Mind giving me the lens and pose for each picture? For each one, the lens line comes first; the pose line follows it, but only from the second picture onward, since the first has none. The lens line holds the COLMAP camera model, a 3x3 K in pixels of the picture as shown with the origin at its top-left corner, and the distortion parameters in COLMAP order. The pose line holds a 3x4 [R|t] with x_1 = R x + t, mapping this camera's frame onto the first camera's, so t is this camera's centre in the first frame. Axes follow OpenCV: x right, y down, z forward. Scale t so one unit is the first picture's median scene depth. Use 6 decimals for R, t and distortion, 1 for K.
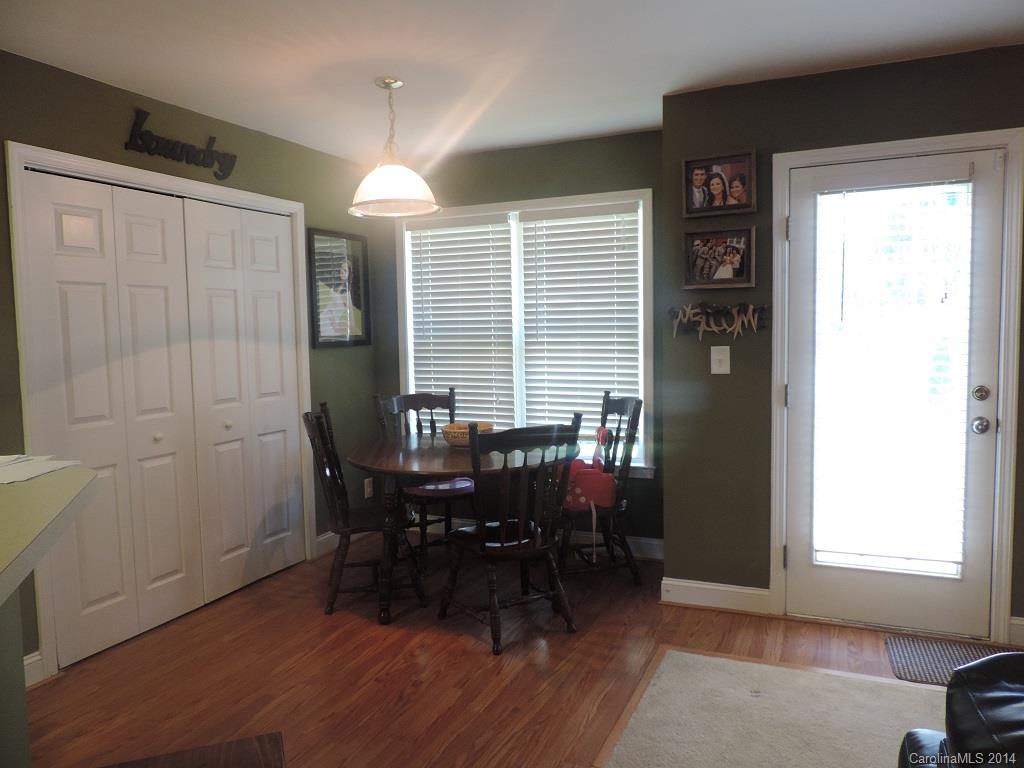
lens RADIAL K [[731.9, 0, 512.0], [0, 731.9, 384.0], [0, 0, 1]] dist [0.001707, -0.000503]
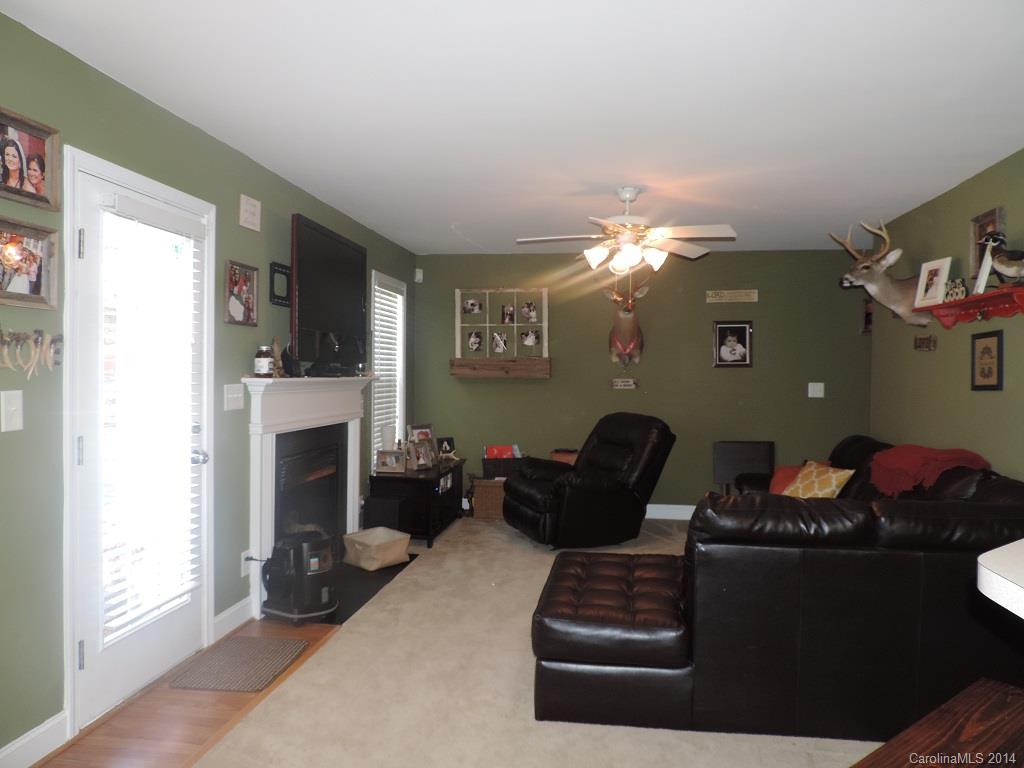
lens RADIAL K [[731.9, 0, 512.0], [0, 731.9, 384.0], [0, 0, 1]] dist [0.001707, -0.000503]
pose [[-0.265359, -0.001521, 0.964148, -0.509496], [0.064140, 0.997756, 0.019227, -0.041479], [-0.962014, 0.066943, -0.264666, 0.741978]]
